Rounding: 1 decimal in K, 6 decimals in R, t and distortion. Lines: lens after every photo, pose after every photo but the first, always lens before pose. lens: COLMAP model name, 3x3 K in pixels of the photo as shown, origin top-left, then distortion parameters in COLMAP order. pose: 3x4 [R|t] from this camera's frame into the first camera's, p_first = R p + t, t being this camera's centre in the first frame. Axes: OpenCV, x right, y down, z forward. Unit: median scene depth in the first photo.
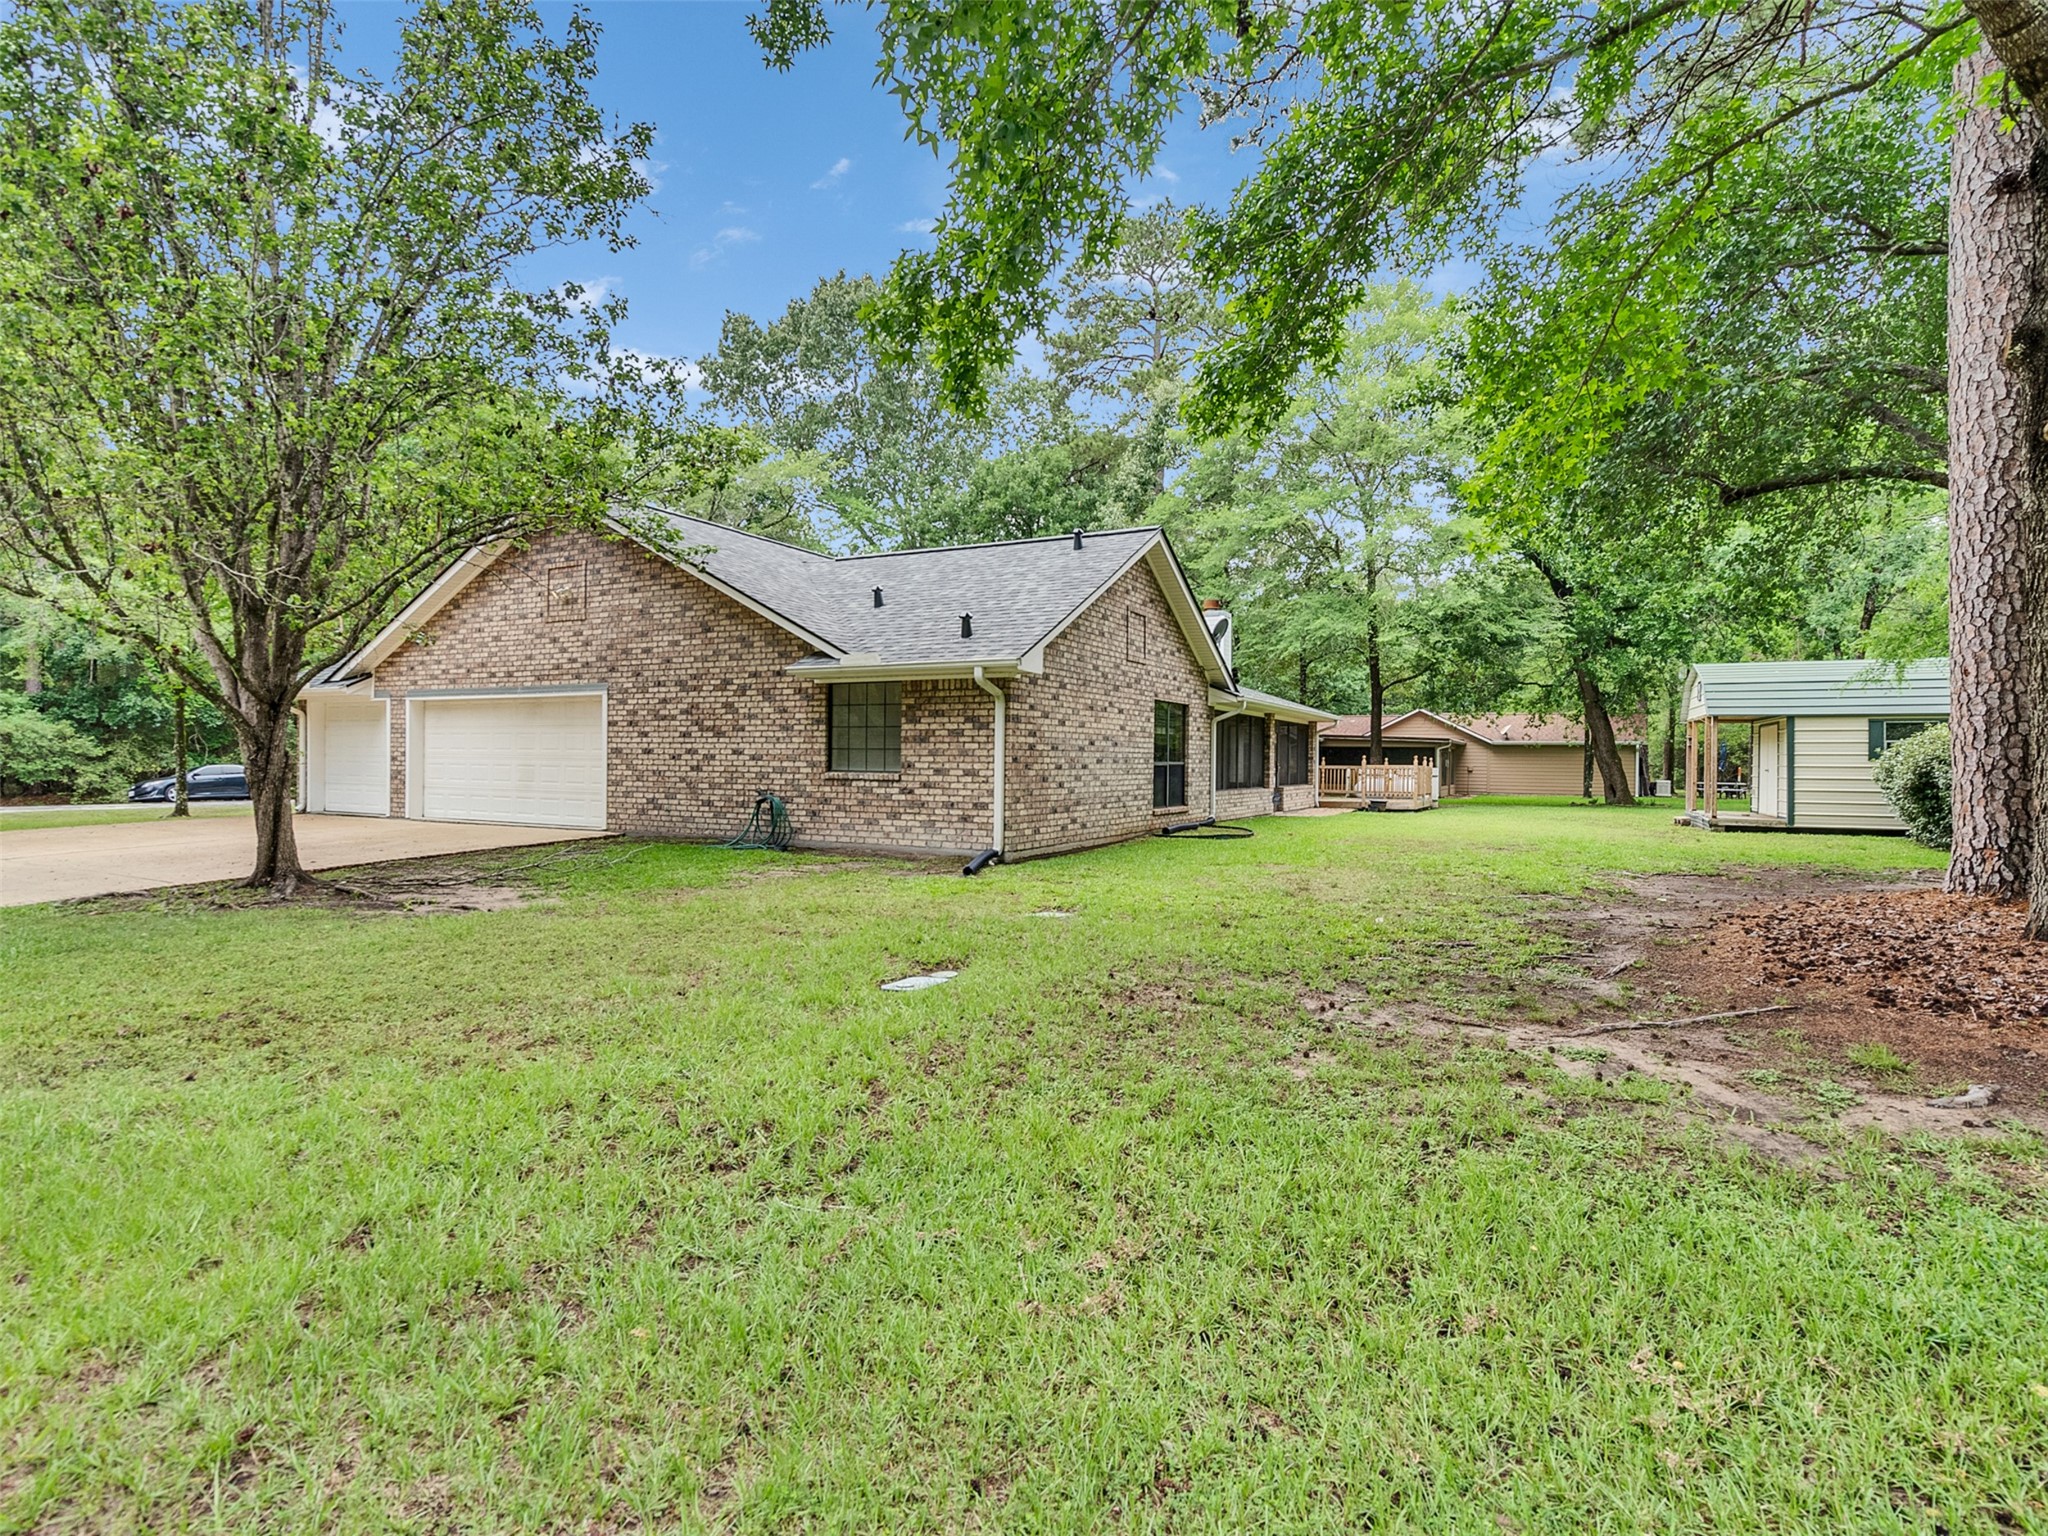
lens RADIAL K [[1054.7, 0, 1023.1], [0, 1054.7, 765.7], [0, 0, 1]] dist [0.002983, 0.003973]
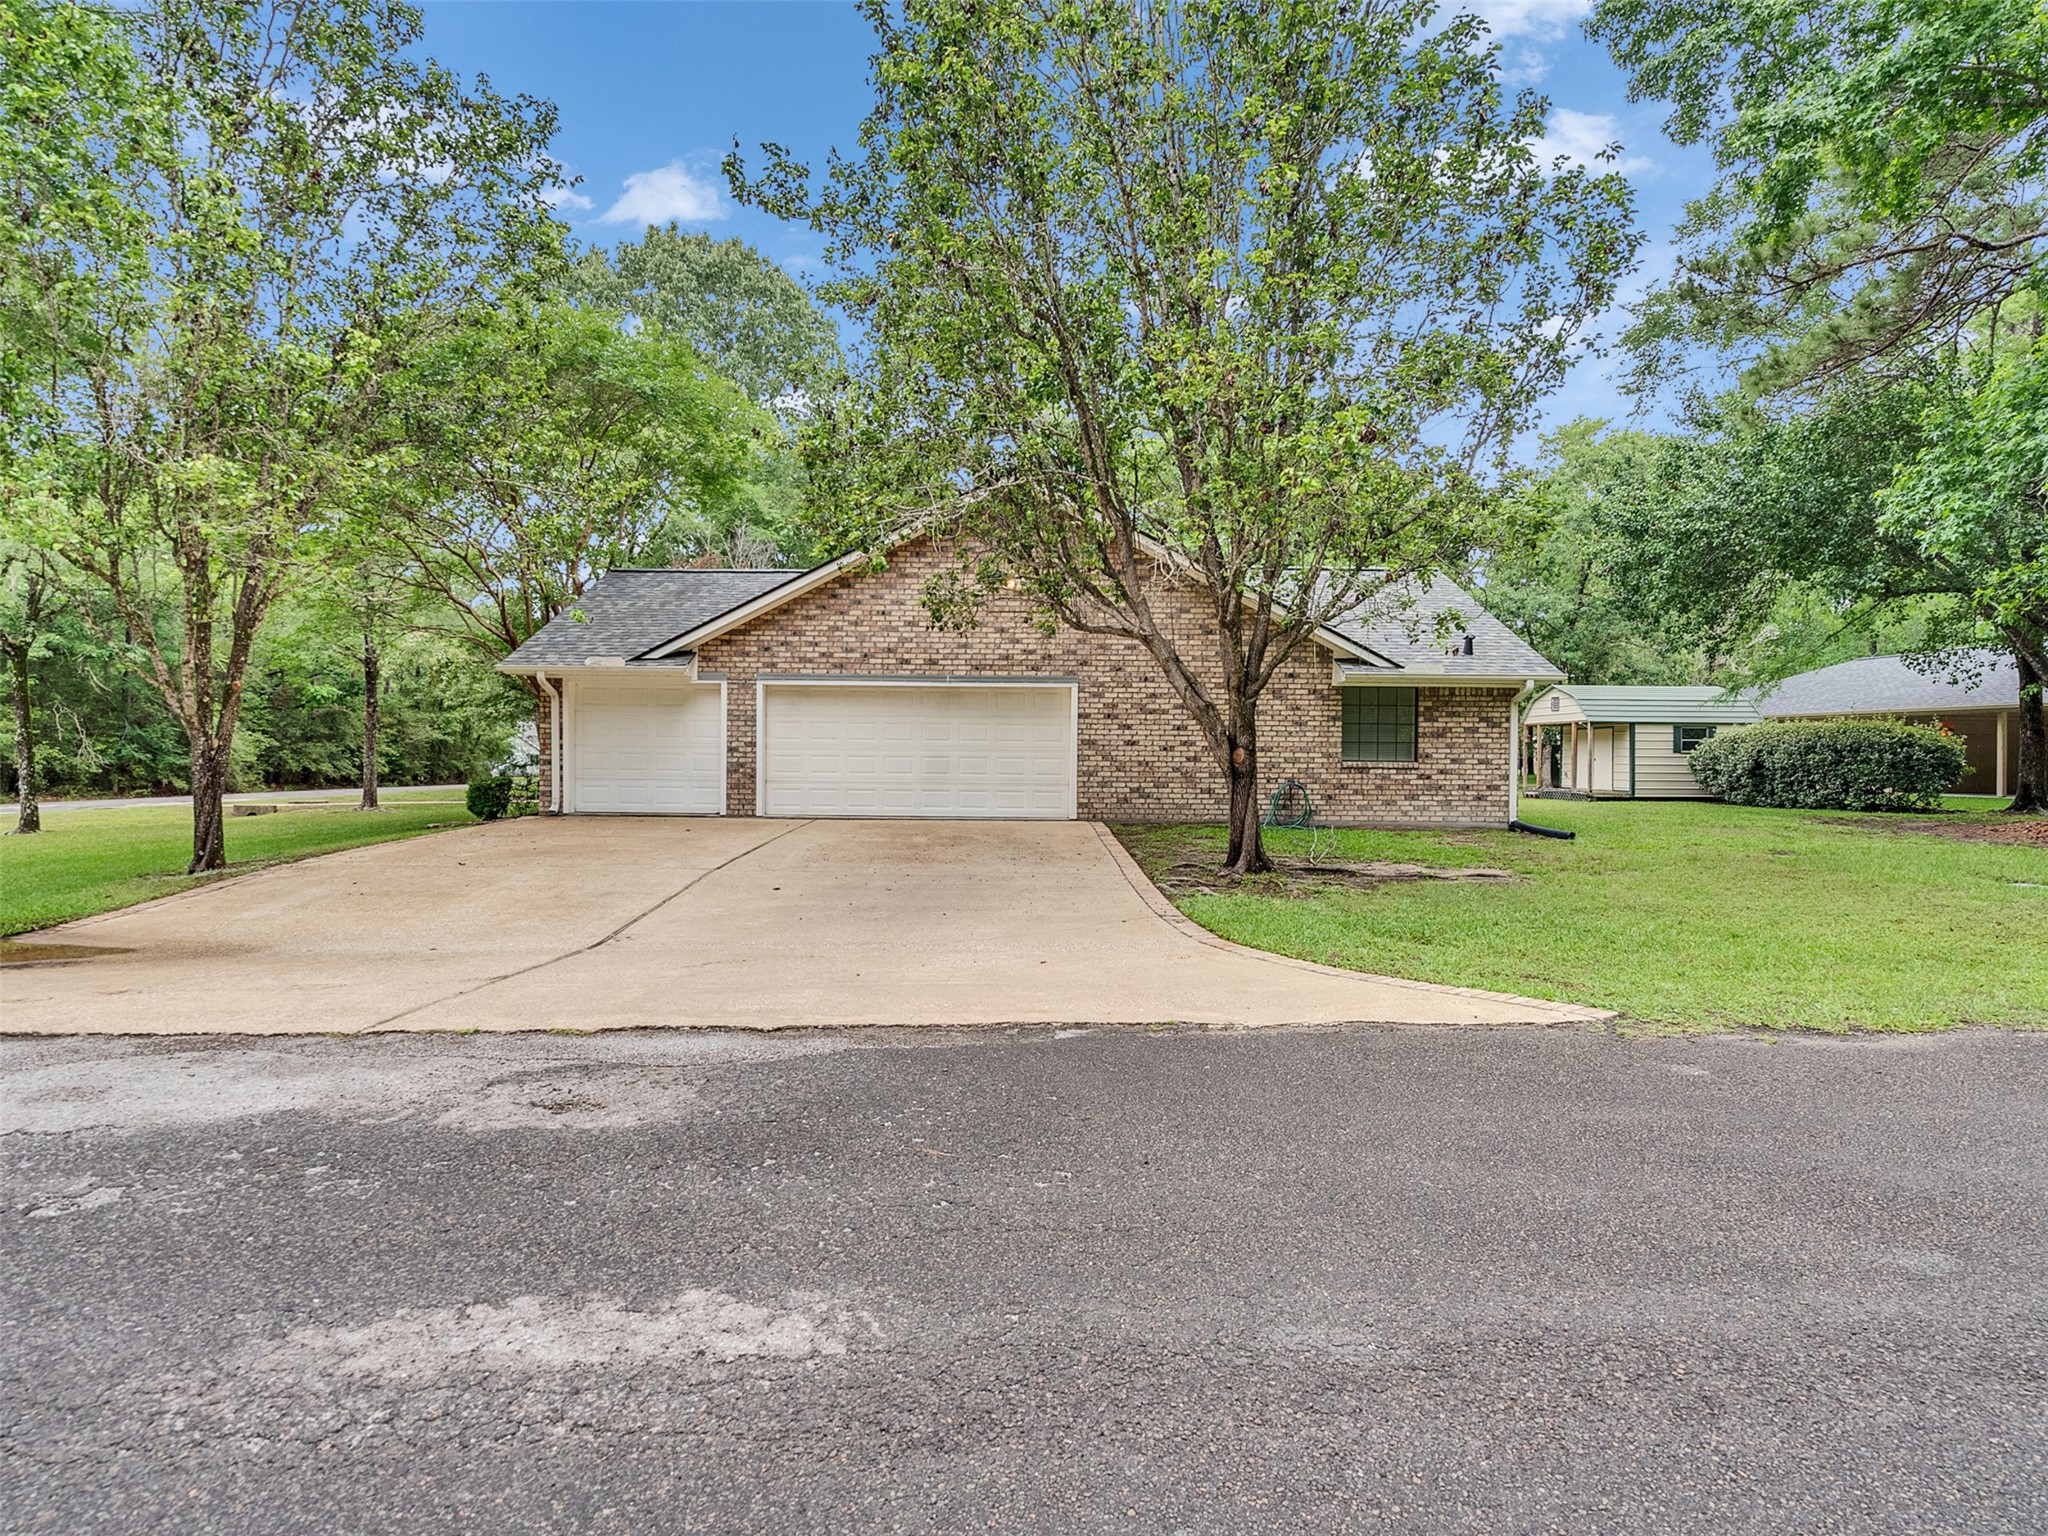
lens RADIAL K [[1054.7, 0, 1022.1], [0, 1054.7, 765.2], [0, 0, 1]] dist [0.002983, 0.003973]
pose [[0.876129, -0.005114, 0.482049, -0.968780], [0.001778, 0.999971, 0.007377, 0.000510], [-0.482073, -0.005606, 0.876113, 0.130736]]
